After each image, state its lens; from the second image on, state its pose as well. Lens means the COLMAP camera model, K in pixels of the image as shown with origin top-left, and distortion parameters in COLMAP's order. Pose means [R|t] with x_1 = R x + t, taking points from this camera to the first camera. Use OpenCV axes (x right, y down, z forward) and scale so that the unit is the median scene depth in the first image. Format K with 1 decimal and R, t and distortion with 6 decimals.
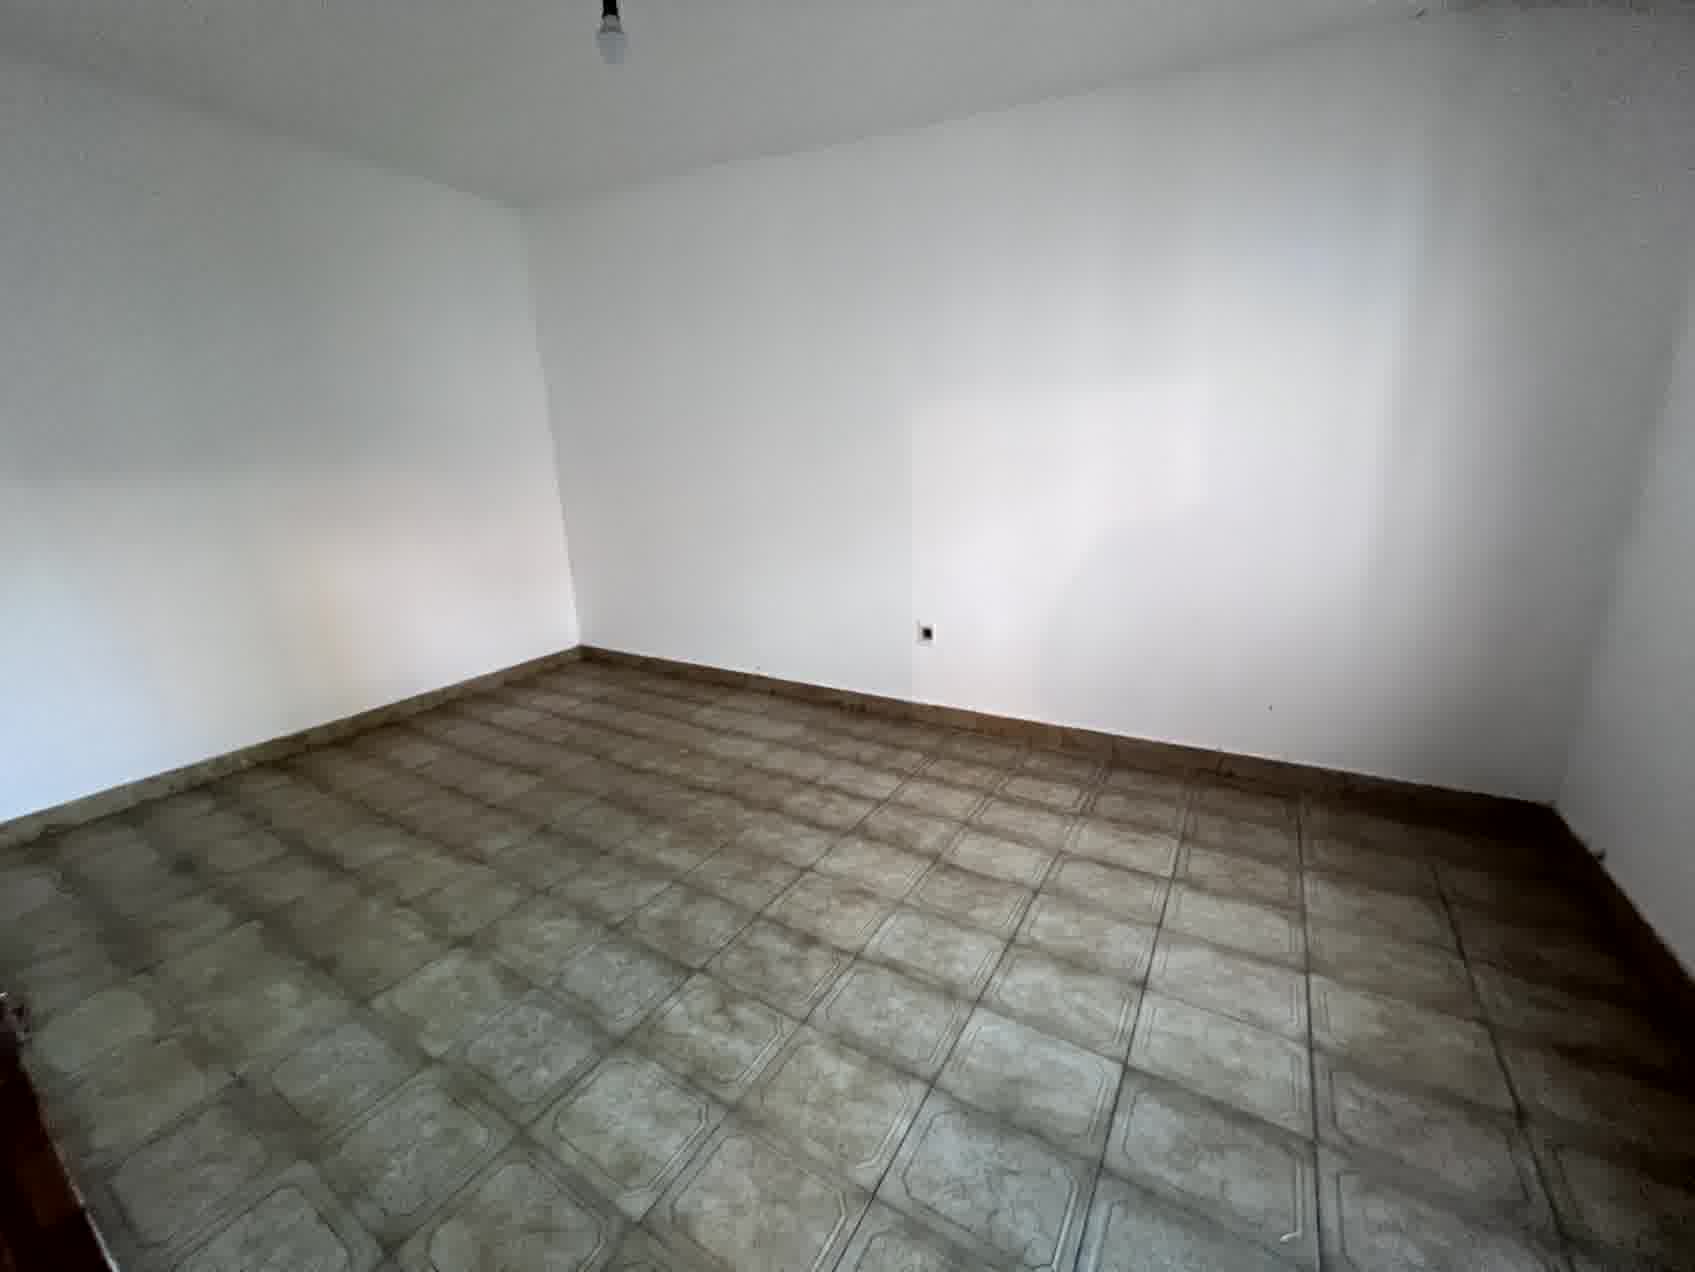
lens RADIAL K [[677.8, 0, 841.5], [0, 677.8, 628.9], [0, 0, 1]] dist [-0.000598, -0.000200]
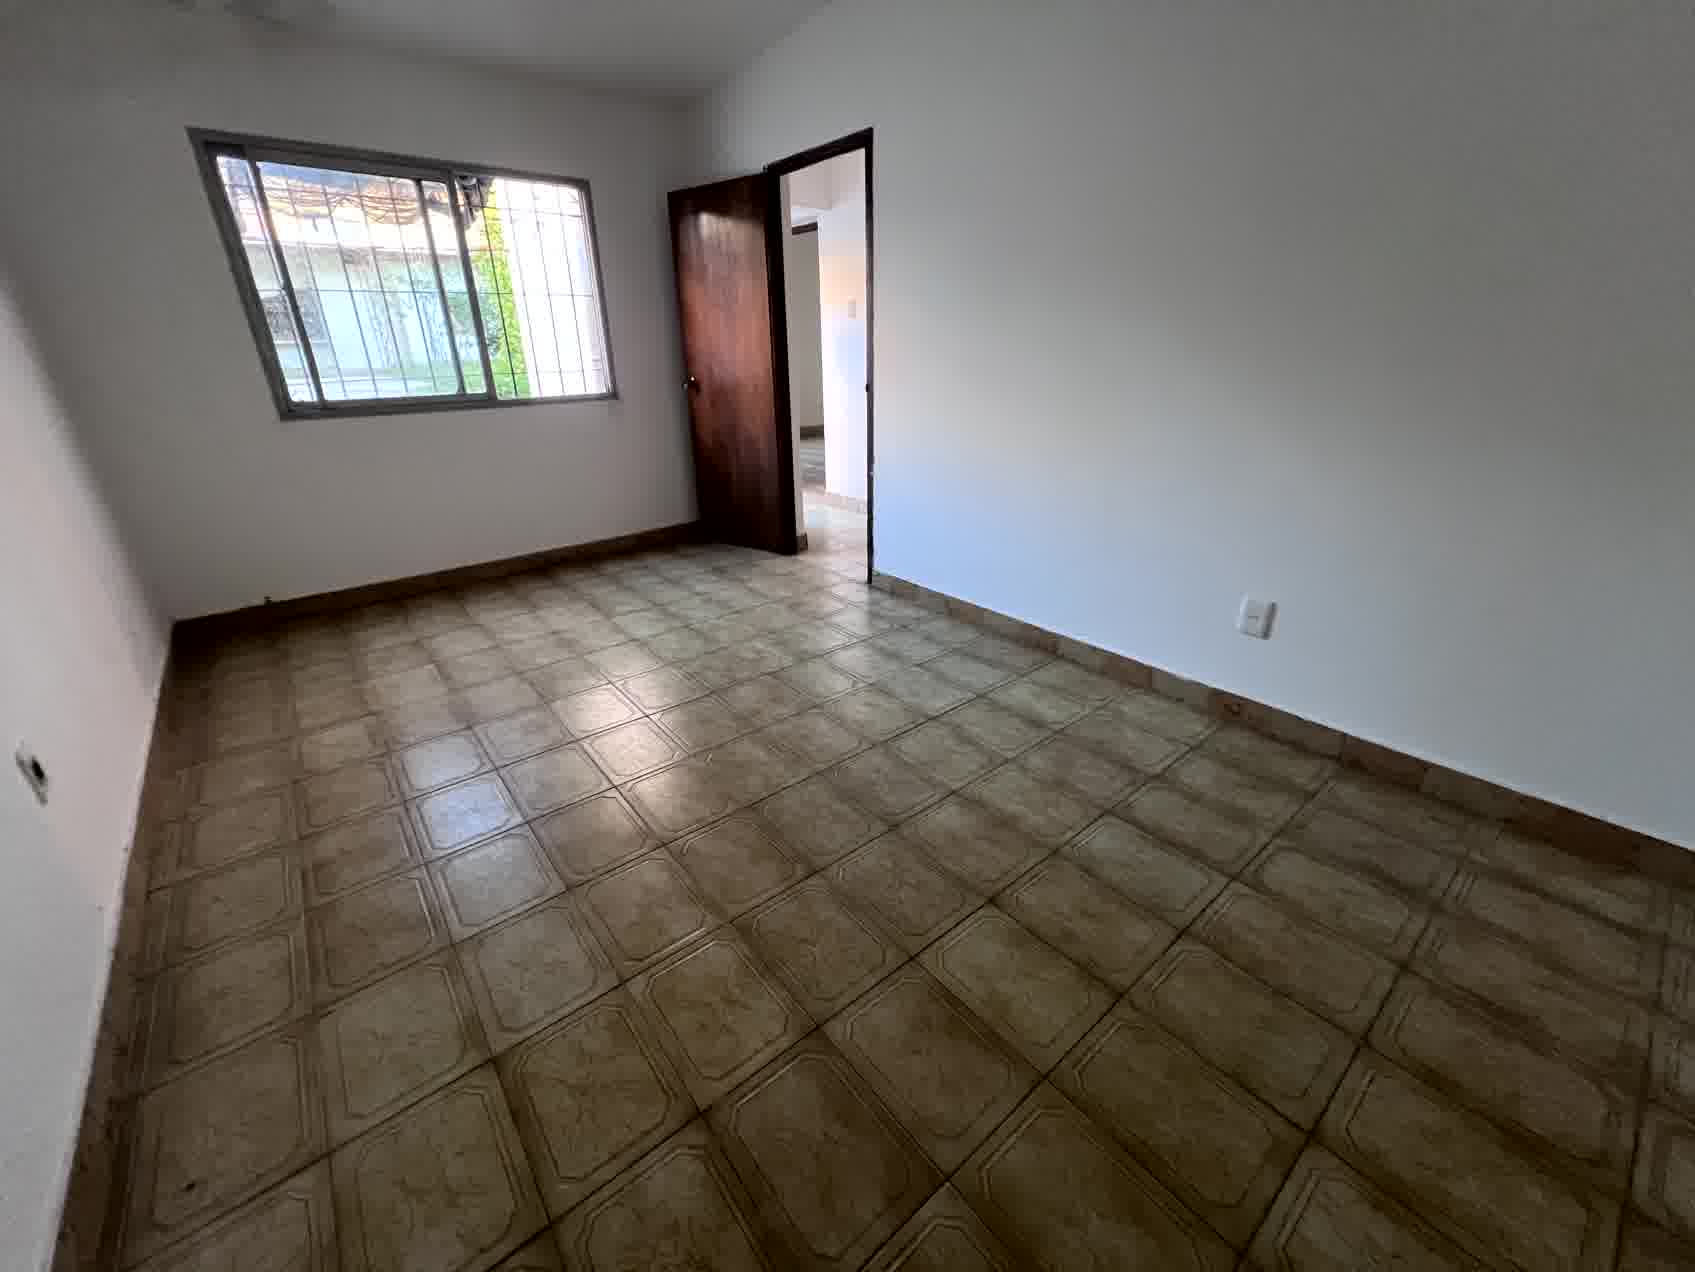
lens RADIAL K [[683.0, 0, 853.1], [0, 683.0, 634.3], [0, 0, 1]] dist [-0.003002, -0.000096]
pose [[-0.948144, -0.074243, 0.309049, -0.767048], [0.129468, 0.797801, 0.588857, -0.393515], [-0.290278, 0.598333, -0.746818, 1.811296]]
